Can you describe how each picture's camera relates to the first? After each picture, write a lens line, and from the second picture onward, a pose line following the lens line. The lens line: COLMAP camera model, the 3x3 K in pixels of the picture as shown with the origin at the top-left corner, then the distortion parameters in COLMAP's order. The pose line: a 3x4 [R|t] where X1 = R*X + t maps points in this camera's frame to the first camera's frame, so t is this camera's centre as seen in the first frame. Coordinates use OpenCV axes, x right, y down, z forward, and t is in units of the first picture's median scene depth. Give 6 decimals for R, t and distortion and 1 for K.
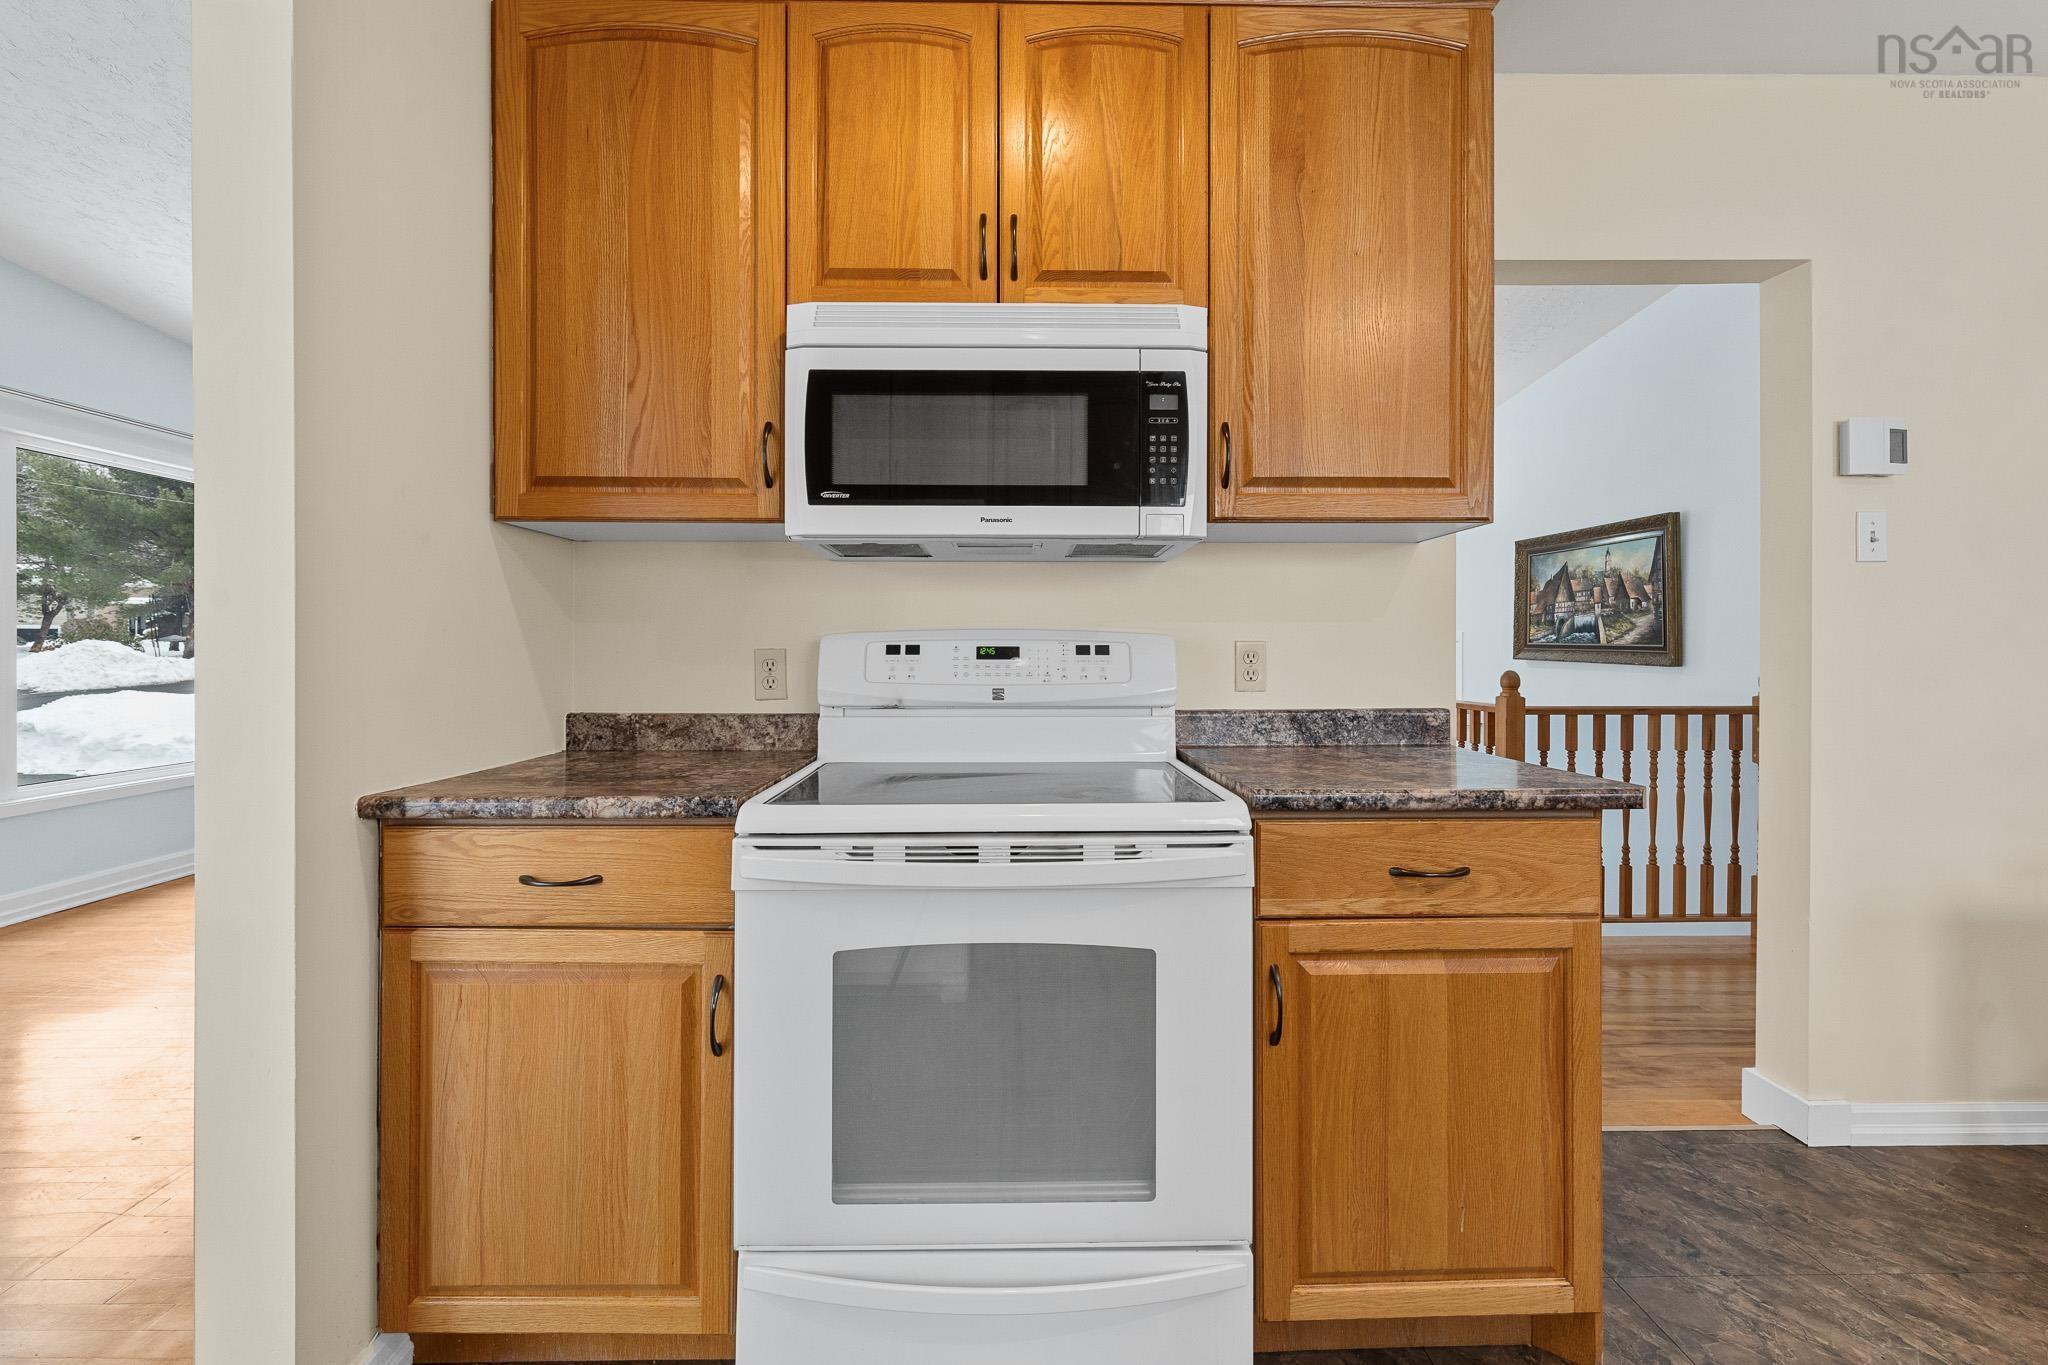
lens RADIAL K [[861.4, 0, 973.2], [0, 861.4, 646.7], [0, 0, 1]] dist [-0.004995, 0.001041]
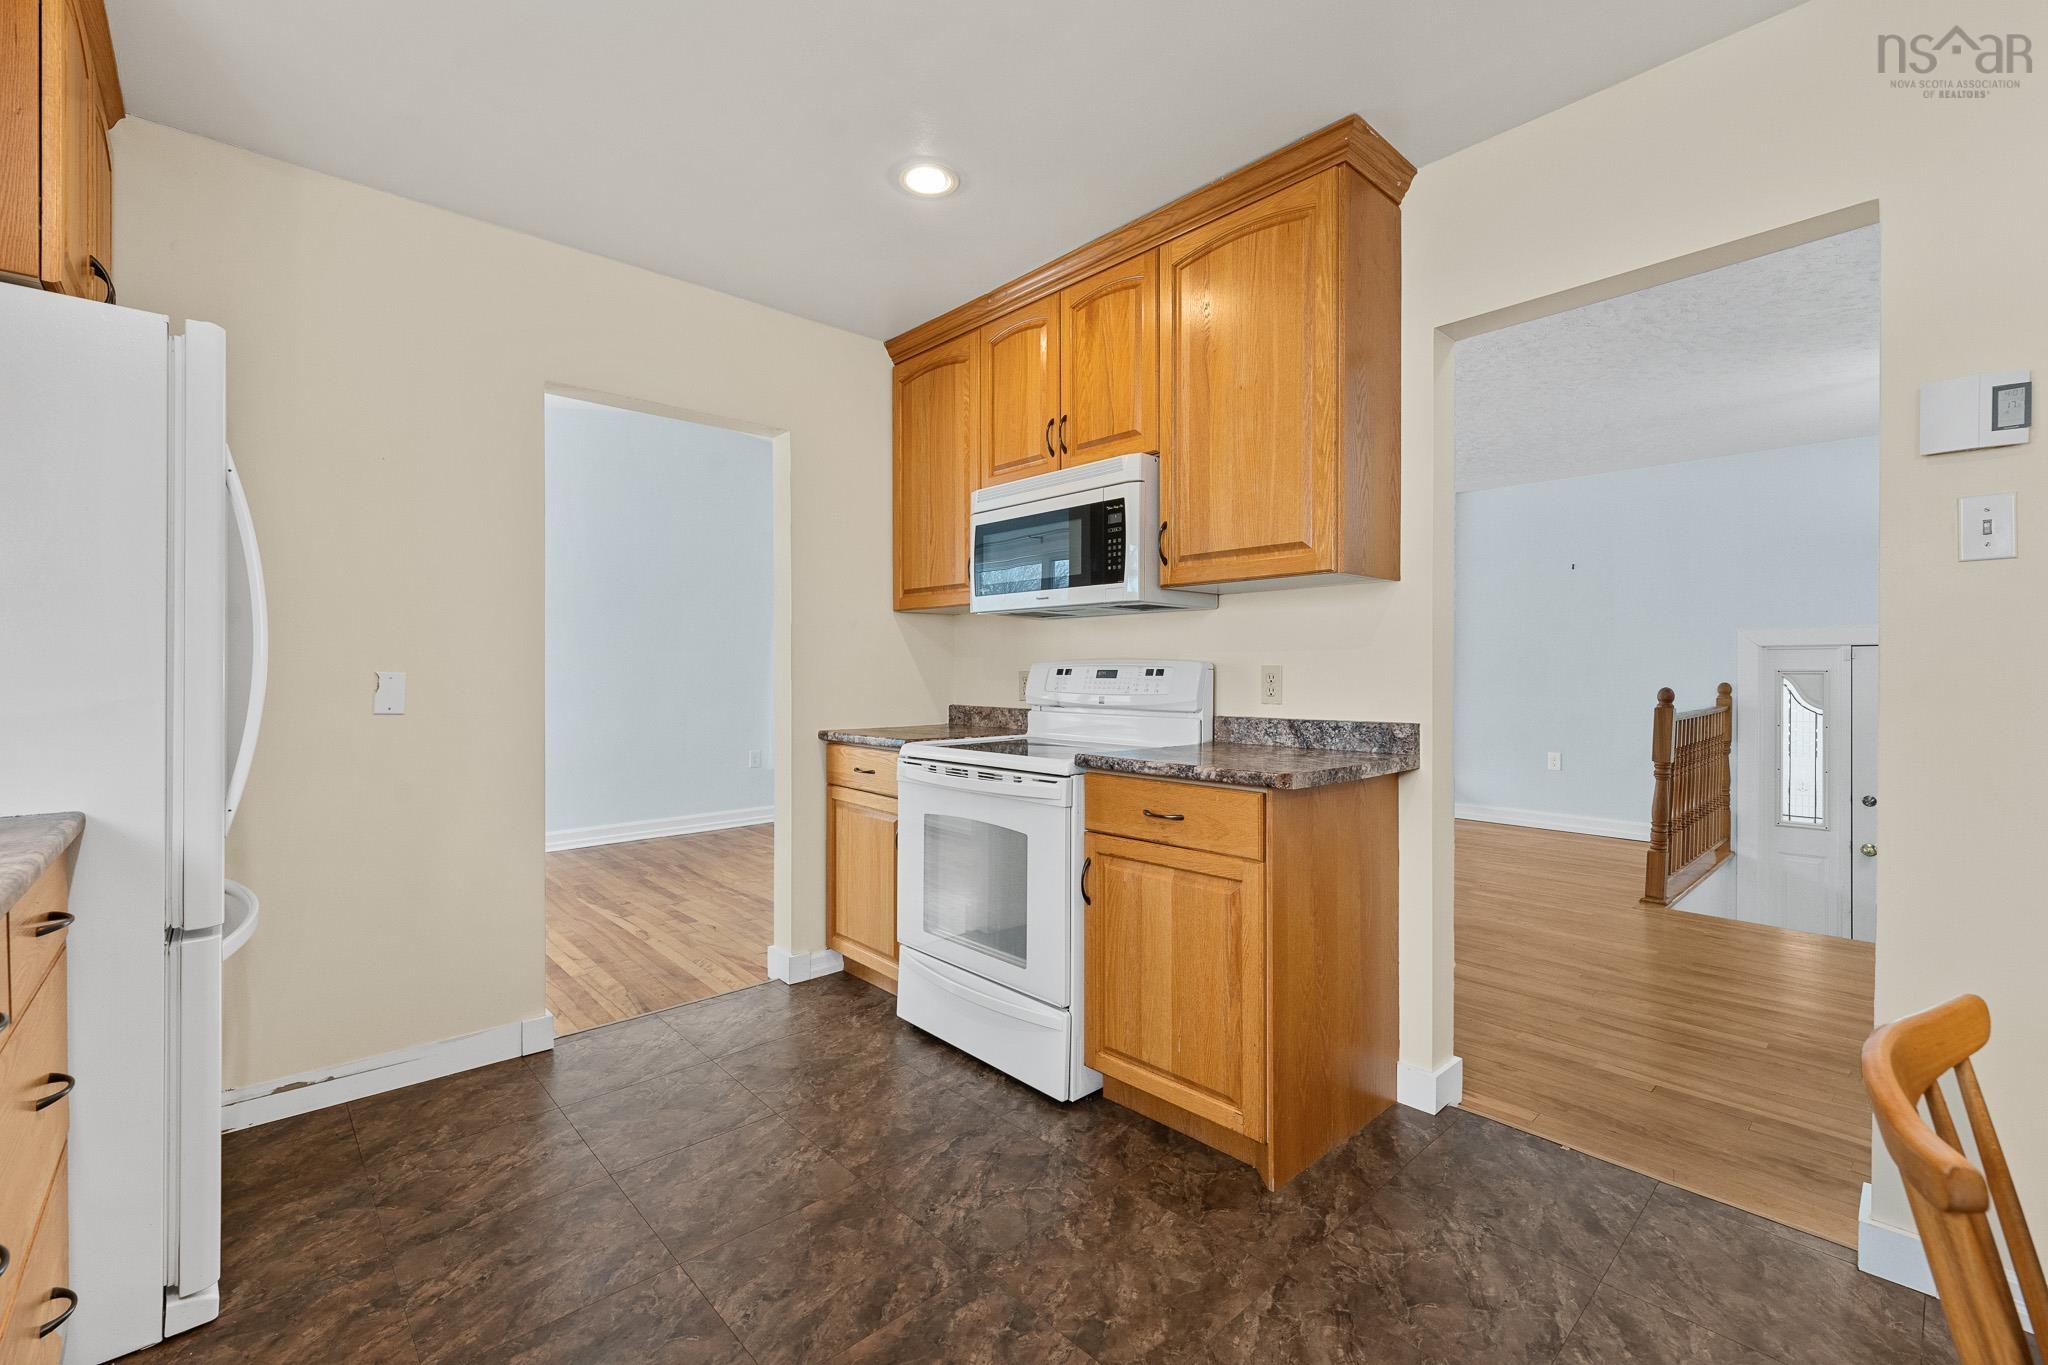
lens RADIAL K [[861.4, 0, 1025.2], [0, 861.4, 669.3], [0, 0, 1]] dist [-0.004995, 0.001041]
pose [[0.666602, -0.000418, -0.745414, 1.286220], [0.003736, 0.999989, 0.002781, -0.007521], [0.745404, -0.004638, 0.666596, -0.193389]]
